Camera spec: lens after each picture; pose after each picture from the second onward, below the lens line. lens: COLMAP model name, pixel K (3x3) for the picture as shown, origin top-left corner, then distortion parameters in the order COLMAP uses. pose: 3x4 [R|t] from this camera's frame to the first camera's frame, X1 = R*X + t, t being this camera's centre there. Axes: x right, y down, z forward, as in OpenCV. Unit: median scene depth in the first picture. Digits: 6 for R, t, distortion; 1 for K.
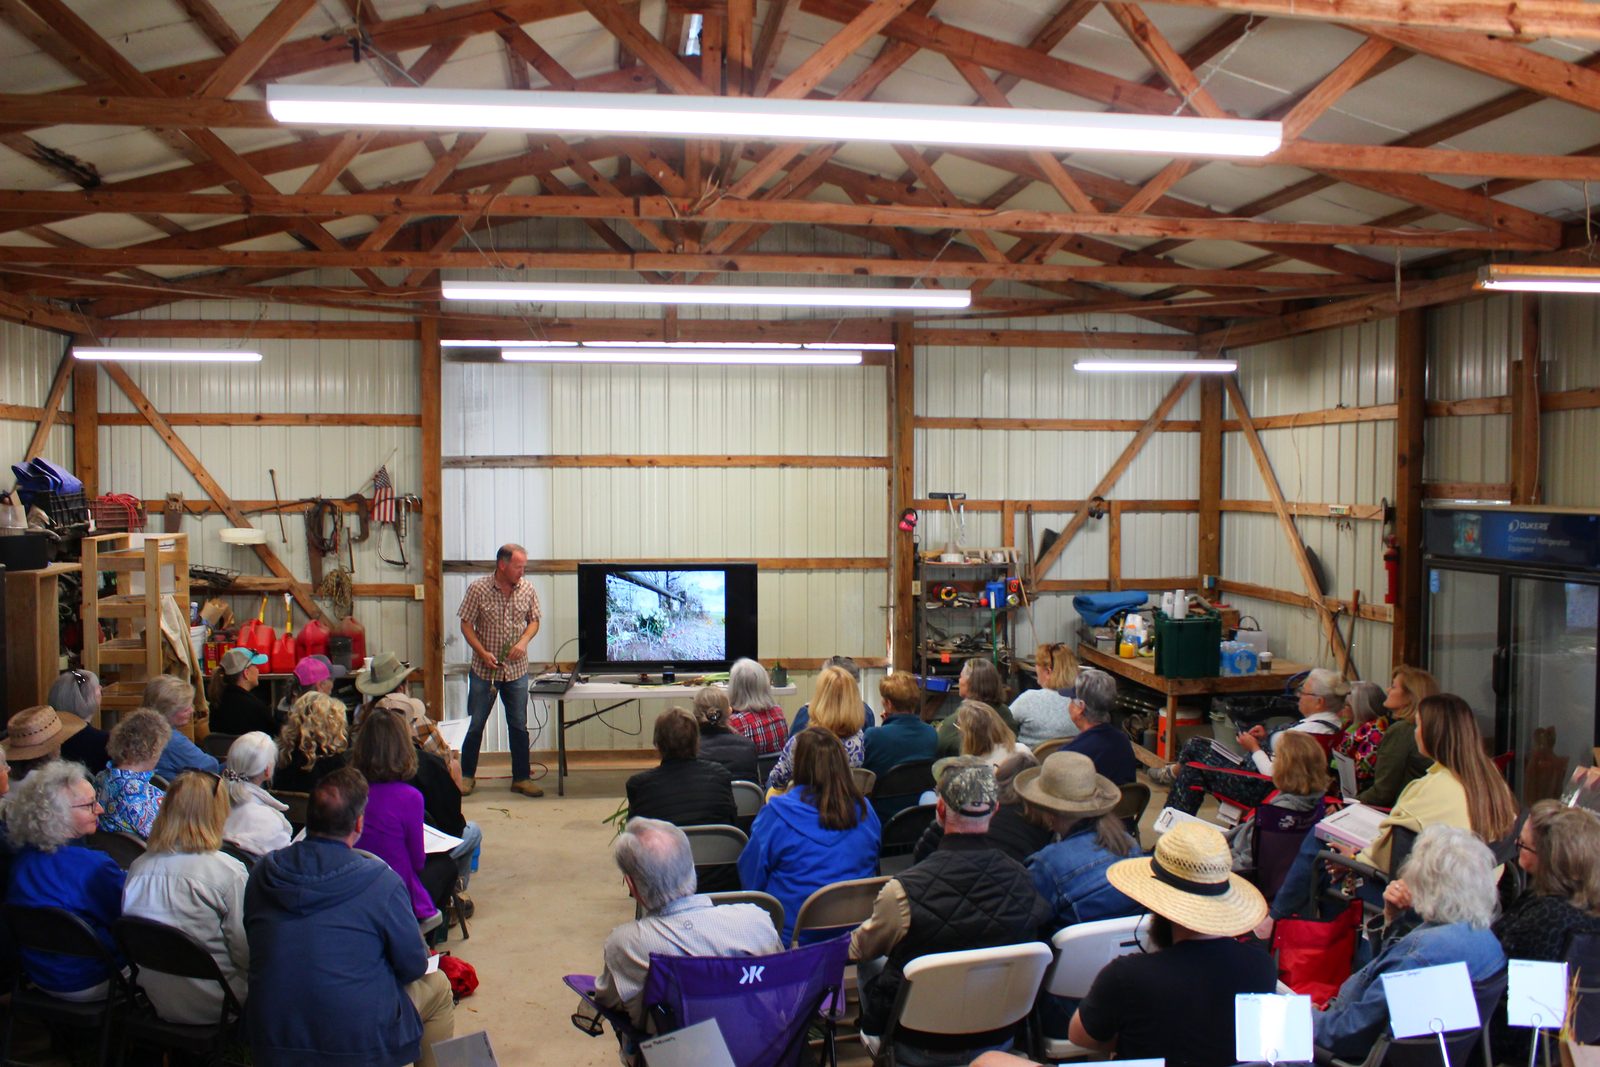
lens RADIAL K [[1417.5, 0, 800.0], [0, 1417.5, 533.5], [0, 0, 1]] dist [-0.083508, 0.145379]
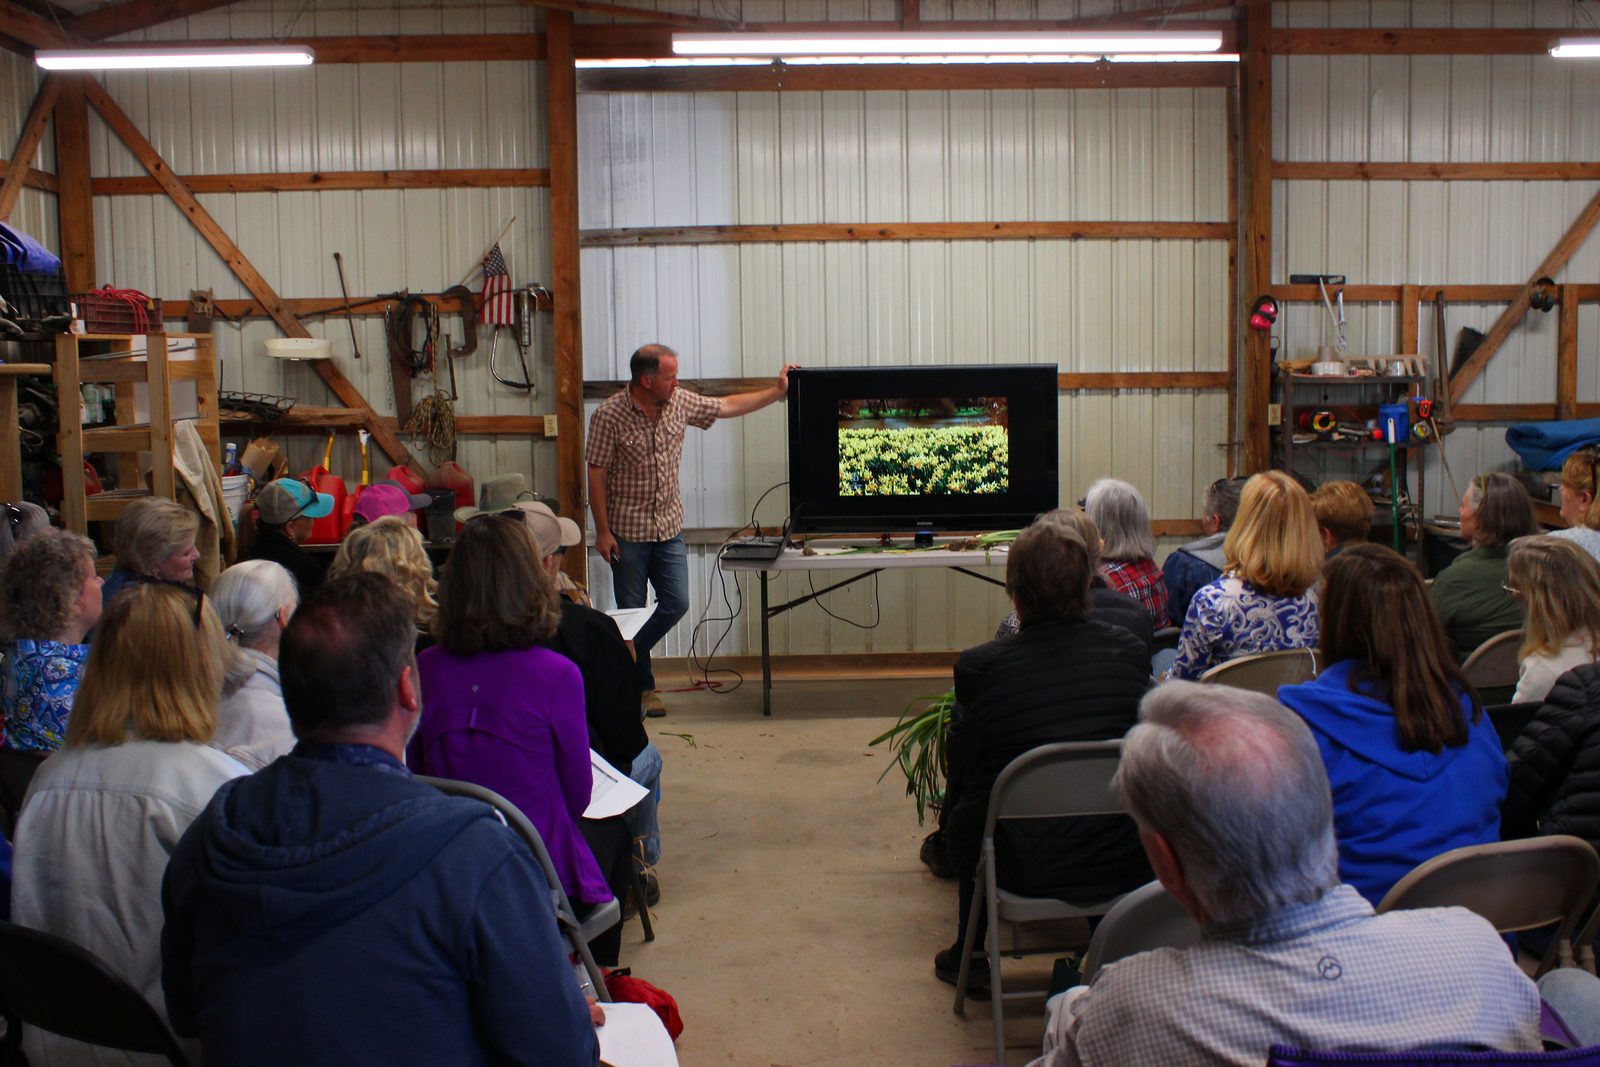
lens RADIAL K [[1466.0, 0, 800.0], [0, 1466.0, 533.5], [0, 0, 1]] dist [-0.006258, 0.019310]
pose [[0.996991, -0.007607, -0.077142, -0.092162], [0.010332, 0.999334, 0.034992, 0.069733], [0.076824, -0.035684, 0.996406, 0.288223]]
